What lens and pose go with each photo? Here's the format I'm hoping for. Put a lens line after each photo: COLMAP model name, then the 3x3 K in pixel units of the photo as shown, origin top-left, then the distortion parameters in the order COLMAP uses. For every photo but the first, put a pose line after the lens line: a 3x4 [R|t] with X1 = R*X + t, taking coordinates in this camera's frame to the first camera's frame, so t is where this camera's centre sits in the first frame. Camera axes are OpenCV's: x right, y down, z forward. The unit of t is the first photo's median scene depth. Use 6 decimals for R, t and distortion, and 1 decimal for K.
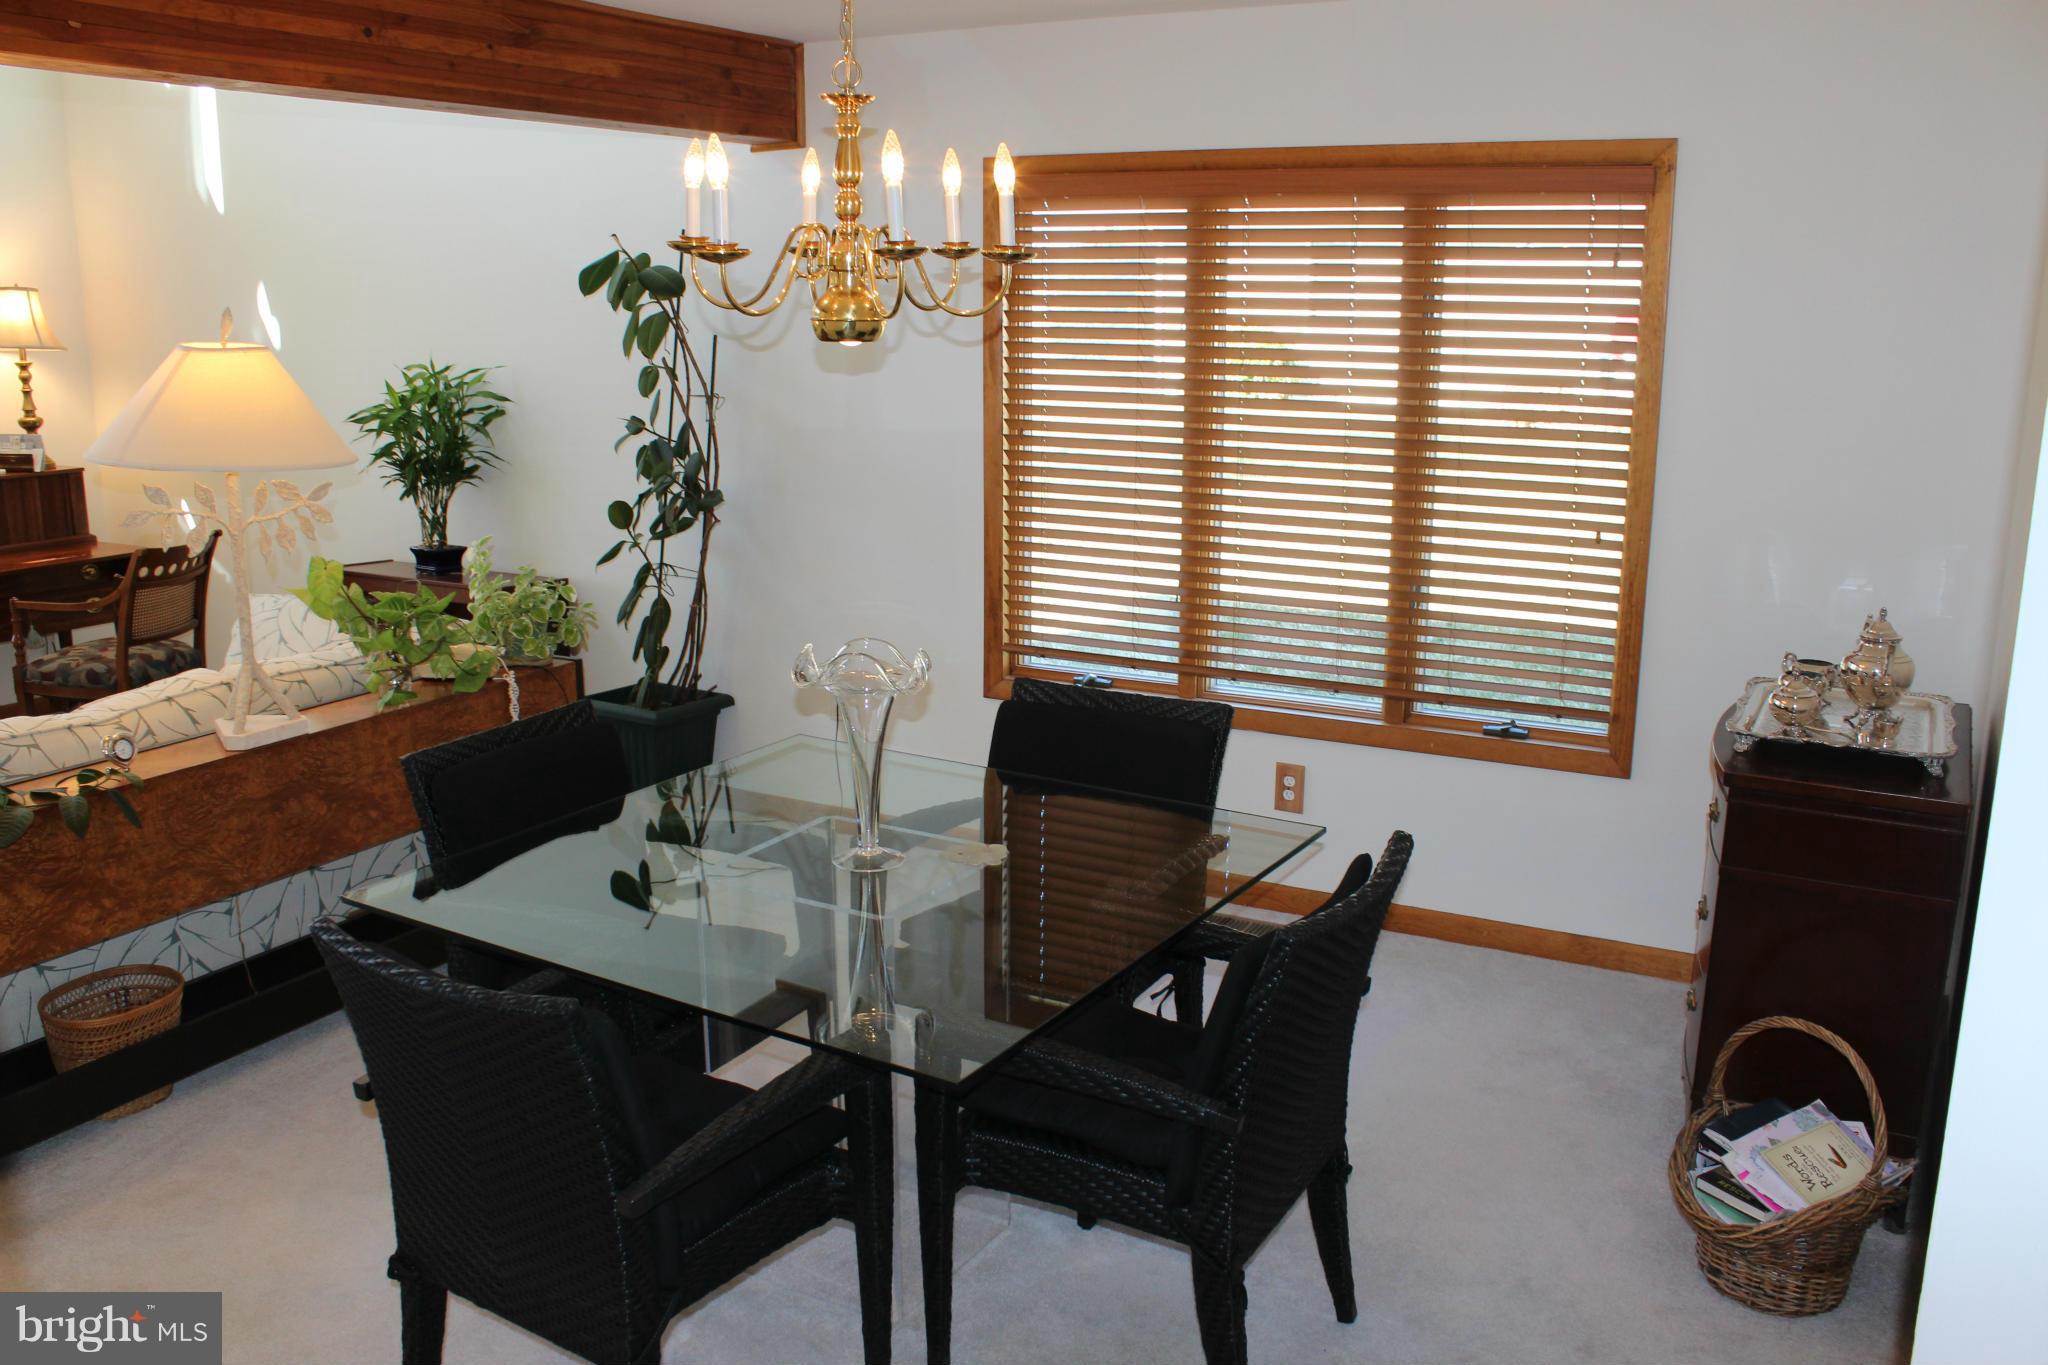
lens RADIAL K [[1700.4, 0, 1024.0], [0, 1700.4, 682.5], [0, 0, 1]] dist [-0.156978, 0.139014]
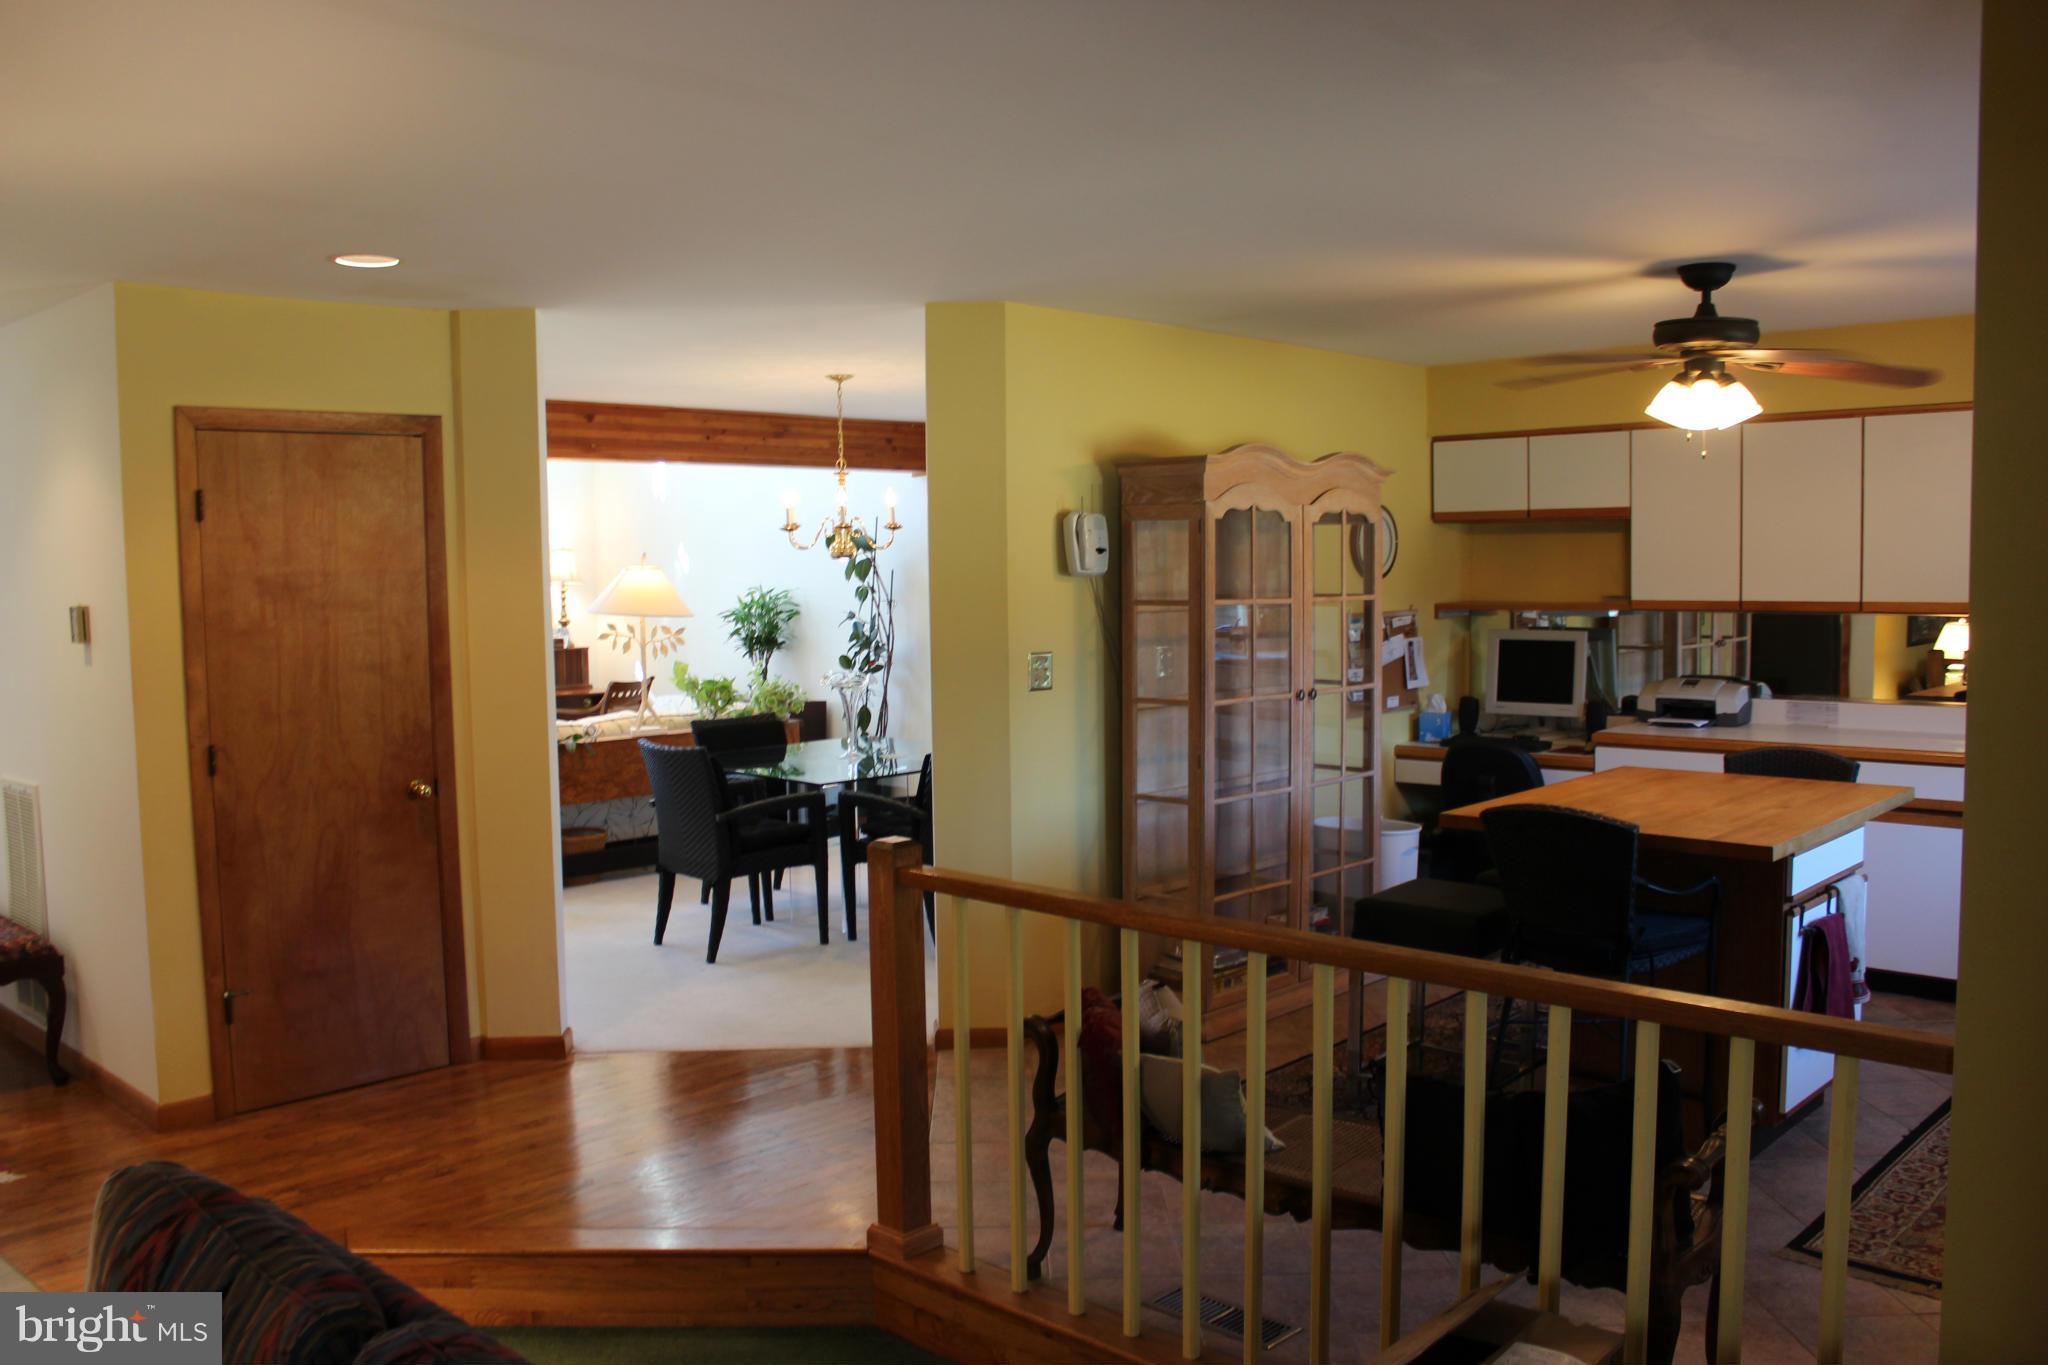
lens RADIAL K [[1700.4, 0, 1024.0], [0, 1700.4, 682.5], [0, 0, 1]] dist [-0.156978, 0.139014]
pose [[0.963854, 0.005764, -0.266369, 0.479152], [-0.047813, 0.987277, -0.151648, 0.209153], [0.262106, 0.158902, 0.951867, -0.795093]]
